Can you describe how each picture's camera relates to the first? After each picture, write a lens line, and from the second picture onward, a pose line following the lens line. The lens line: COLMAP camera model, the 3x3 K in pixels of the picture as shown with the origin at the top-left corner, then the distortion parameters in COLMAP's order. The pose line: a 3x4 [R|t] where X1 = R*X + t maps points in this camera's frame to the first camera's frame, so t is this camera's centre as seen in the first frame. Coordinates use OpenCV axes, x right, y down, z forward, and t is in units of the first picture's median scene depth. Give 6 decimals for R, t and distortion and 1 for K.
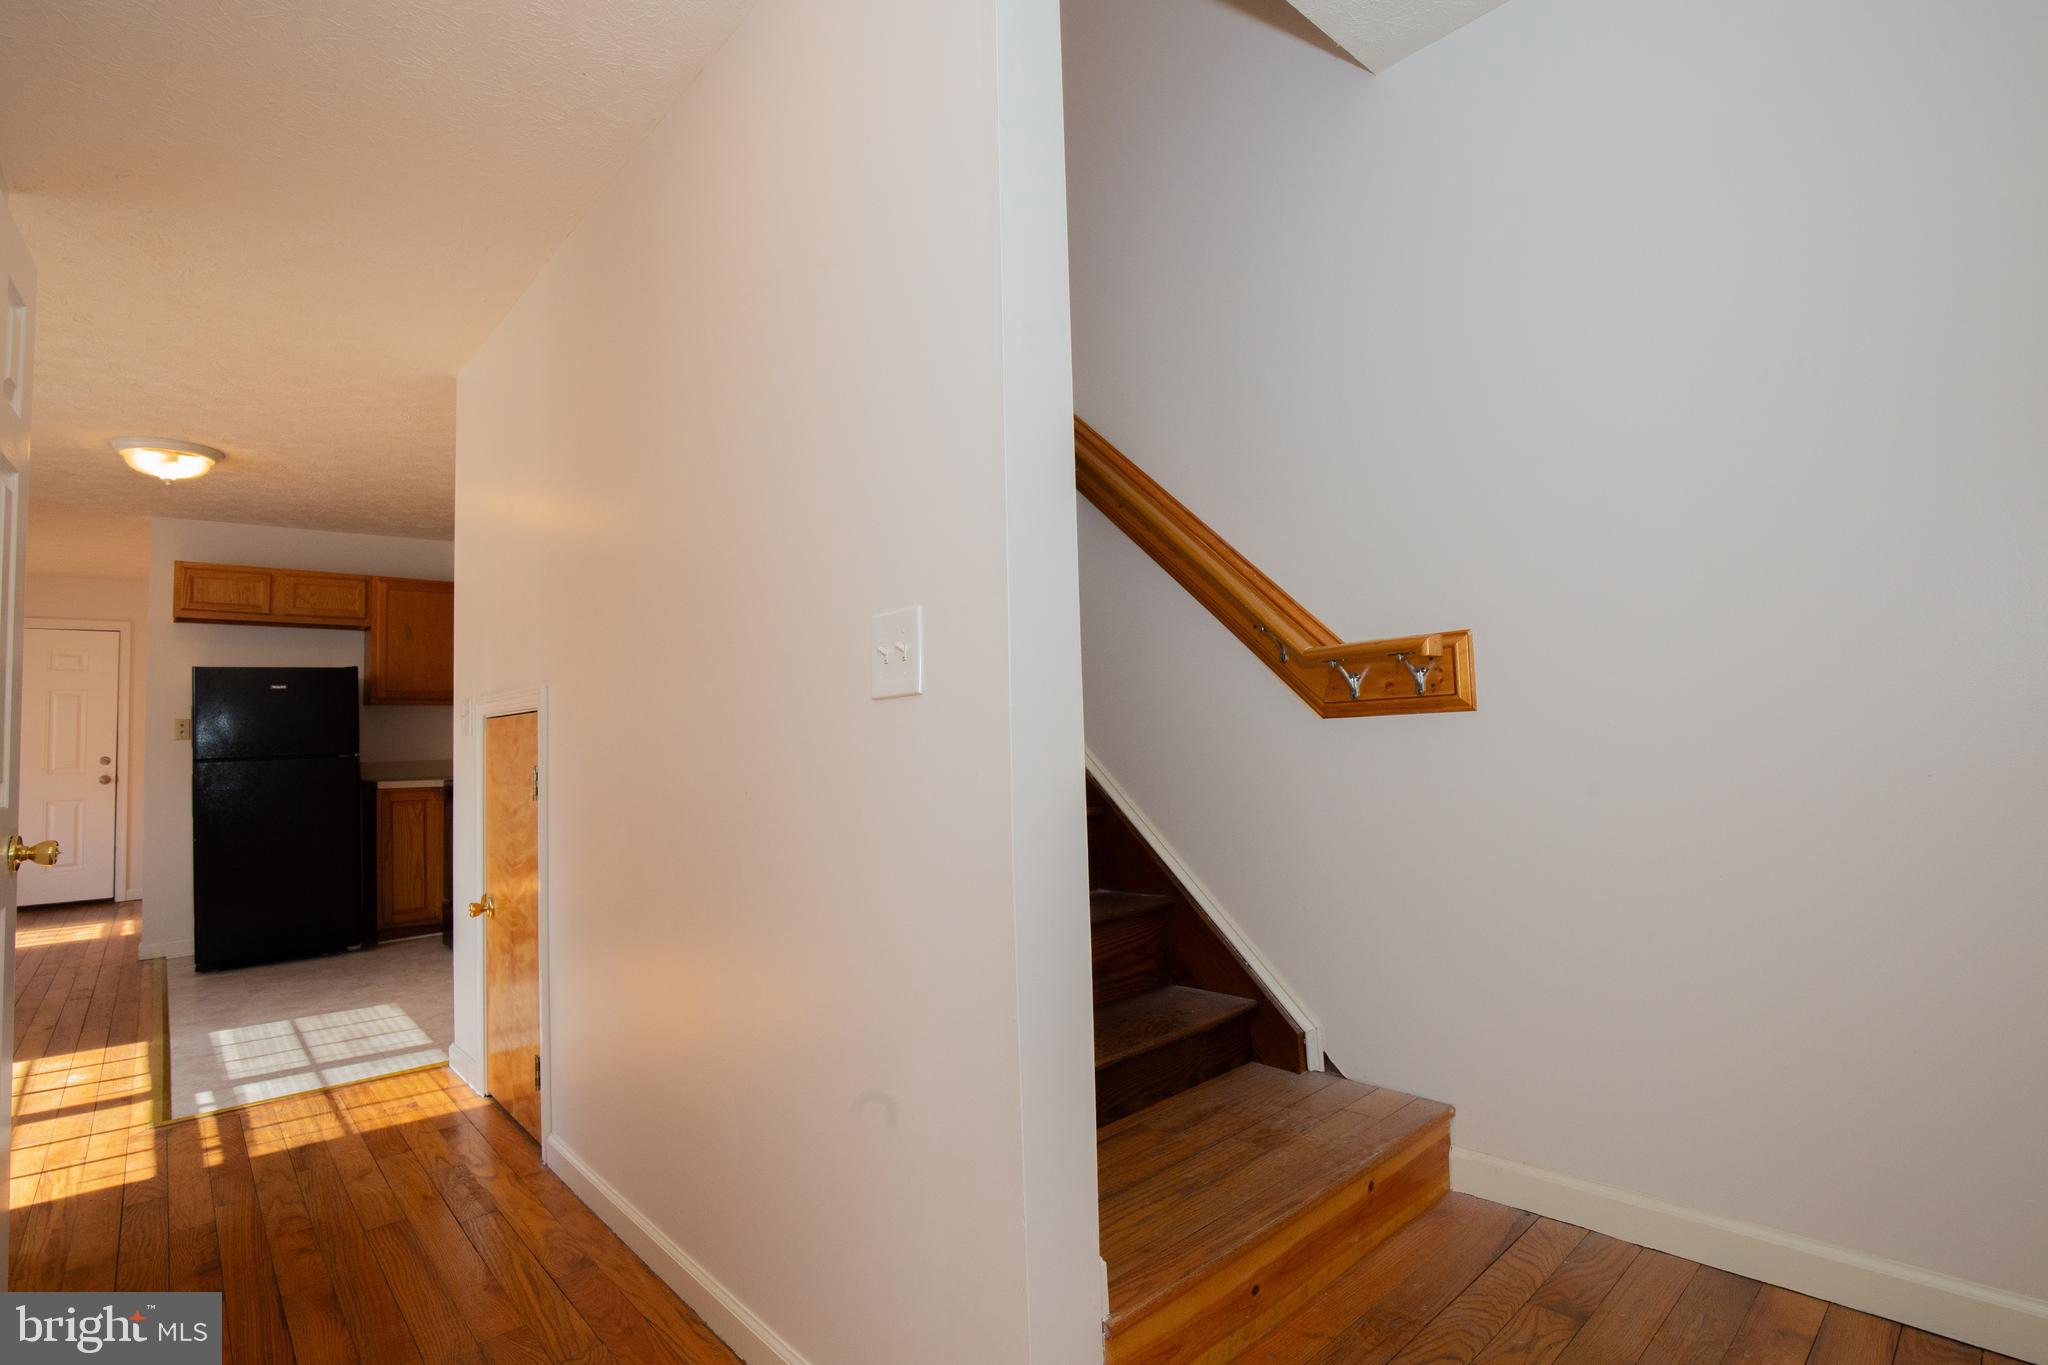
lens RADIAL K [[975.4, 0, 1051.7], [0, 975.4, 687.0], [0, 0, 1]] dist [-0.029953, 0.000549]
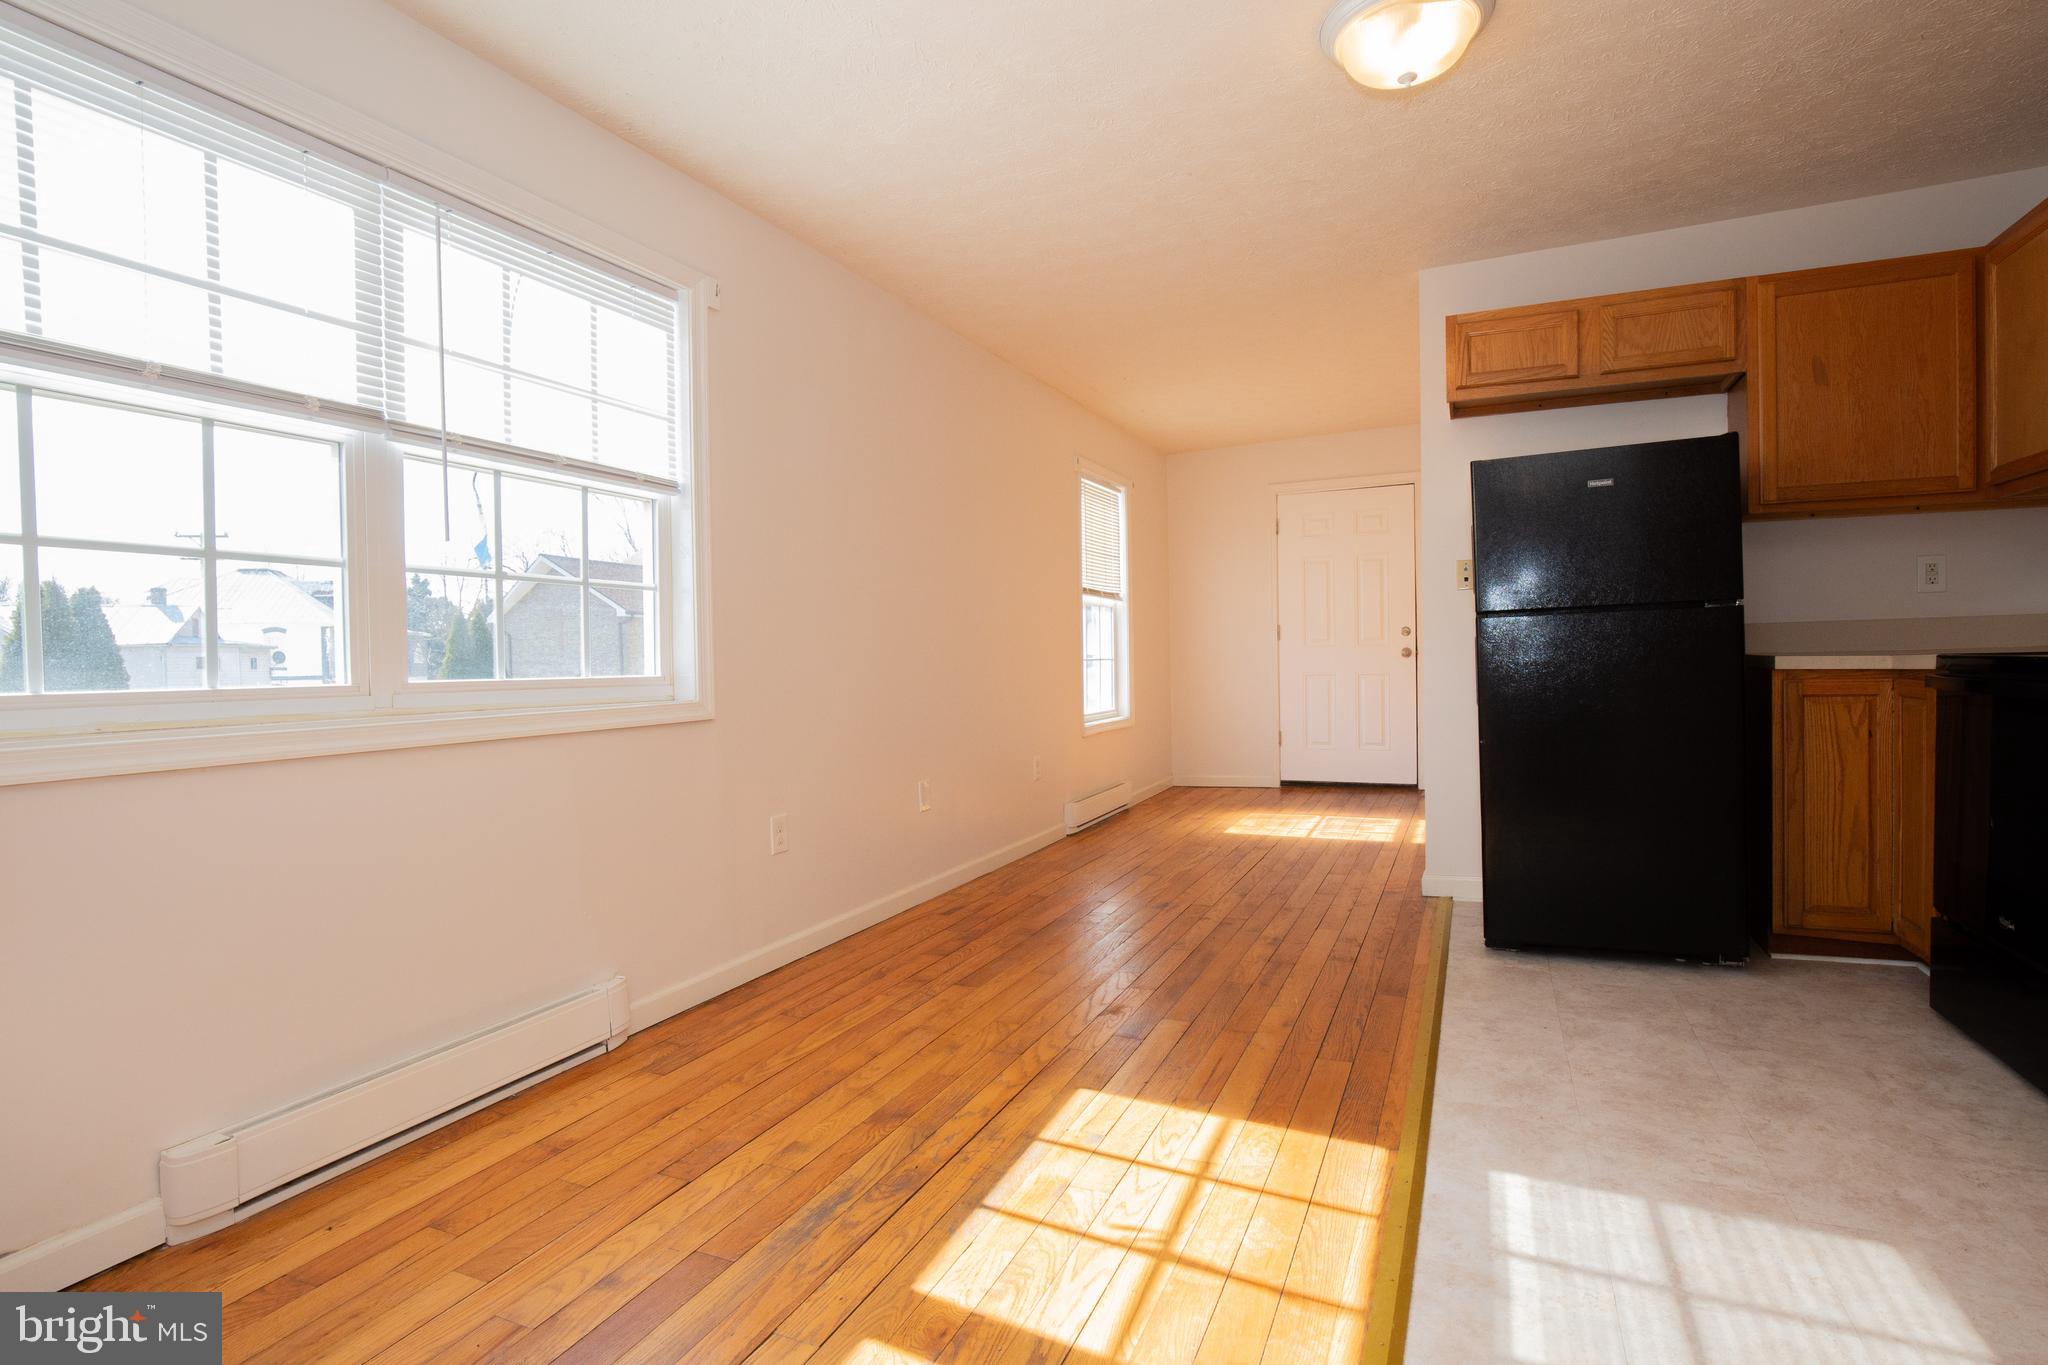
lens RADIAL K [[975.4, 0, 1051.7], [0, 975.4, 687.0], [0, 0, 1]] dist [-0.029953, 0.000549]
pose [[0.393242, 0.047169, -0.918224, -0.386501], [0.061324, 0.995114, 0.077381, 0.052187], [0.917388, -0.086738, 0.388428, 0.448114]]
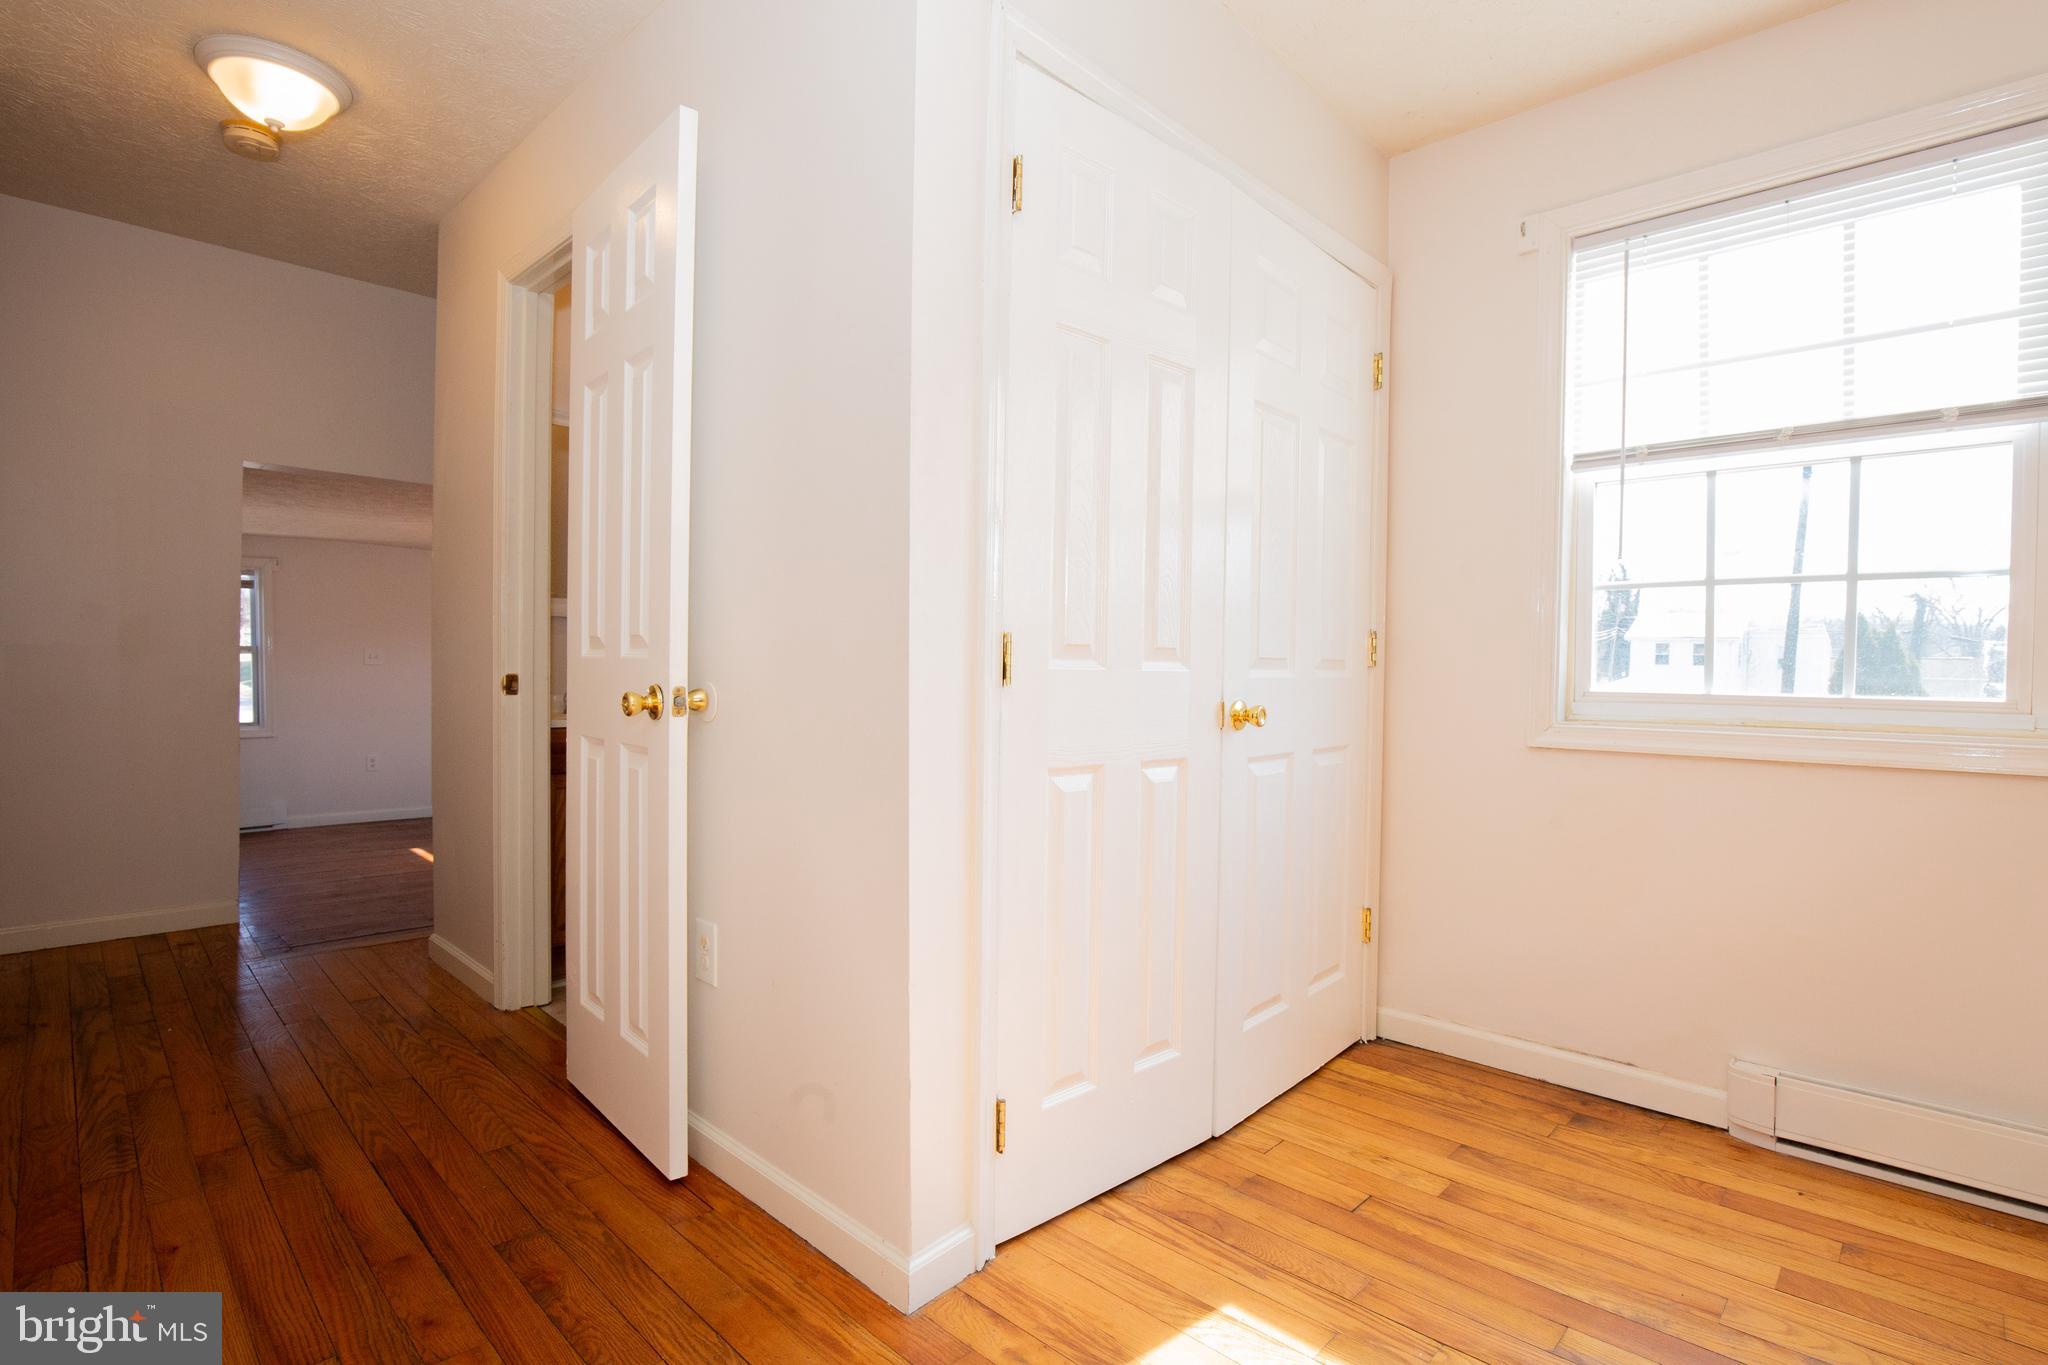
lens RADIAL K [[988.9, 0, 1042.2], [0, 988.9, 688.9], [0, 0, 1]] dist [-0.018868, 0.000329]
pose [[-0.998608, 0.015624, -0.050371, -0.474742], [0.017561, 0.999114, -0.038257, 0.067100], [0.049729, -0.039088, -0.997998, 0.685759]]
